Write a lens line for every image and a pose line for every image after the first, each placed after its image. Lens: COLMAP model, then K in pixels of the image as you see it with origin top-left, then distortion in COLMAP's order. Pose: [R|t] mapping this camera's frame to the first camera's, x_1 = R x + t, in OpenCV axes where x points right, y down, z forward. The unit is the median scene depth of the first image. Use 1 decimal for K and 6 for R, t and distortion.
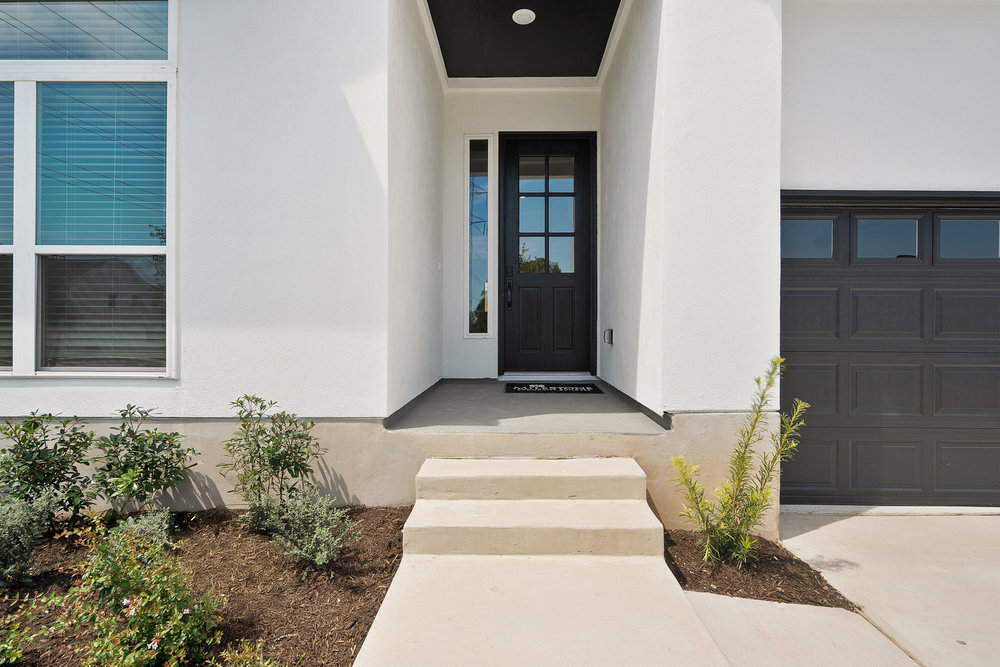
lens RADIAL K [[475.8, 0, 515.7], [0, 475.8, 326.9], [0, 0, 1]] dist [-0.001455, -0.000257]
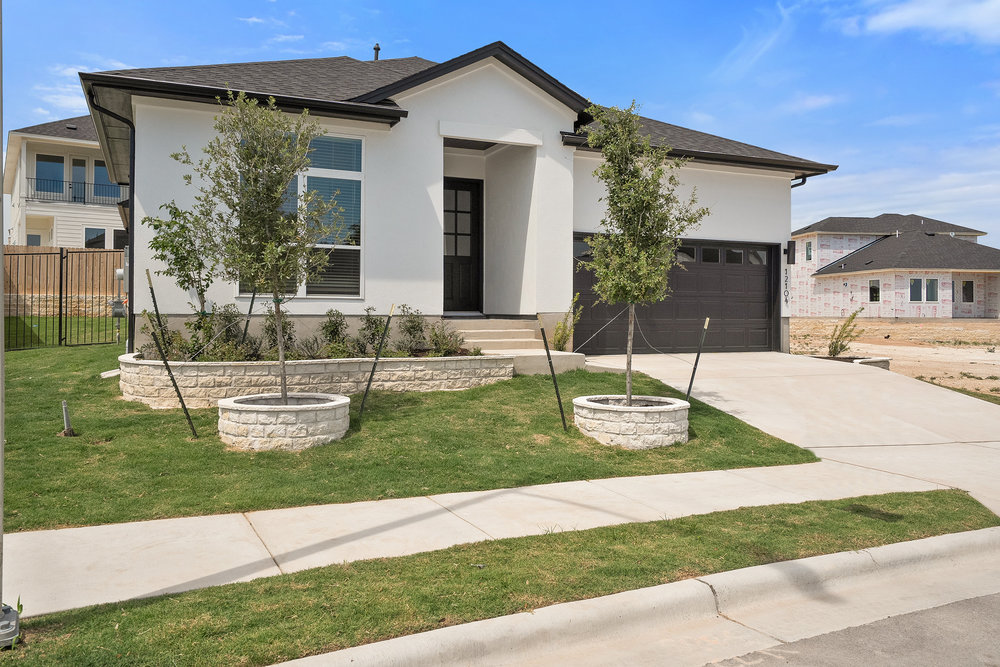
lens RADIAL K [[744.5, 0, 499.3], [0, 744.5, 306.1], [0, 0, 1]] dist [0.000454, -0.000466]
pose [[0.907627, 0.005795, 0.419738, -1.702220], [-0.002148, 0.999956, -0.009161, 0.177124], [-0.419772, 0.007413, 0.907599, -2.836857]]
